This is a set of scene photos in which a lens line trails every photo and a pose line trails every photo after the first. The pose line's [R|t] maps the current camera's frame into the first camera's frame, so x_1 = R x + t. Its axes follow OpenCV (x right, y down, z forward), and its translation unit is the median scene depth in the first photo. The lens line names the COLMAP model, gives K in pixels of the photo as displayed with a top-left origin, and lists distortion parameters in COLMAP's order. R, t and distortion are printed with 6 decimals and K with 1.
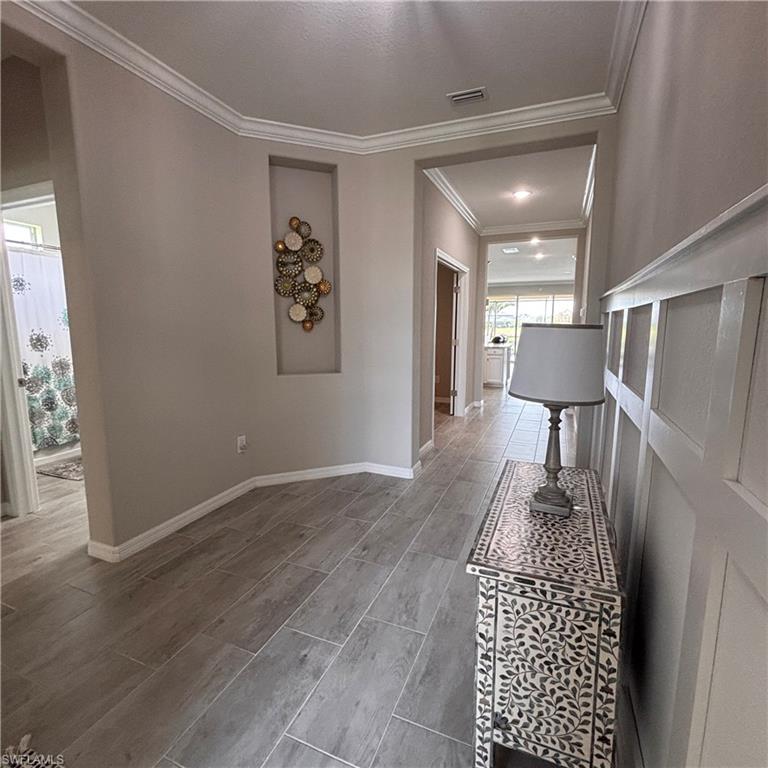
lens RADIAL K [[410.5, 0, 385.1], [0, 410.5, 384.3], [0, 0, 1]] dist [-0.000957, 0.000478]
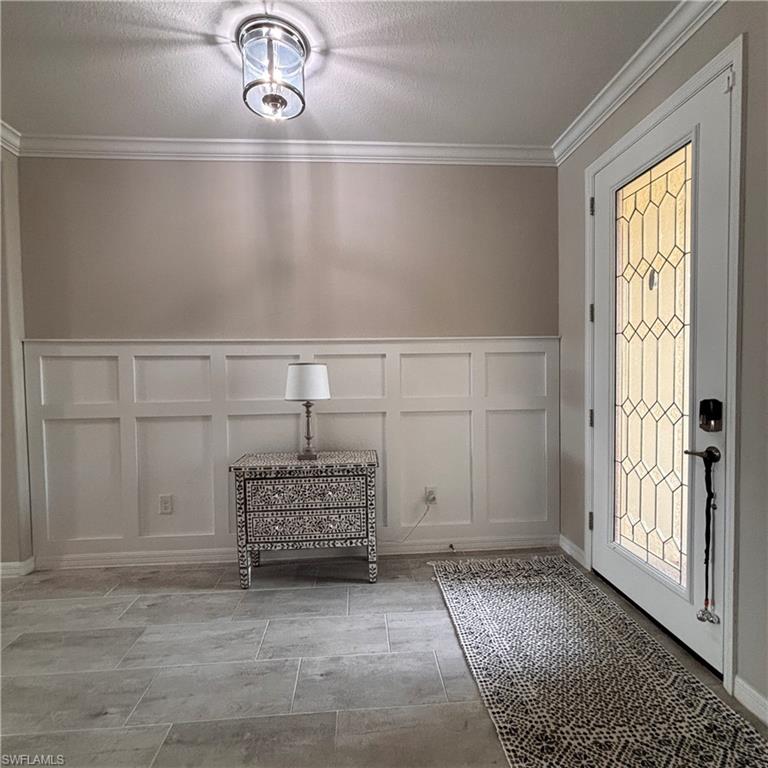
lens RADIAL K [[410.5, 0, 385.1], [0, 410.5, 384.3], [0, 0, 1]] dist [-0.000957, 0.000478]
pose [[-0.452318, -0.027237, 0.891441, -0.774049], [0.140227, 0.984929, 0.101245, -0.098615], [-0.880764, 0.170799, -0.441682, 0.784798]]
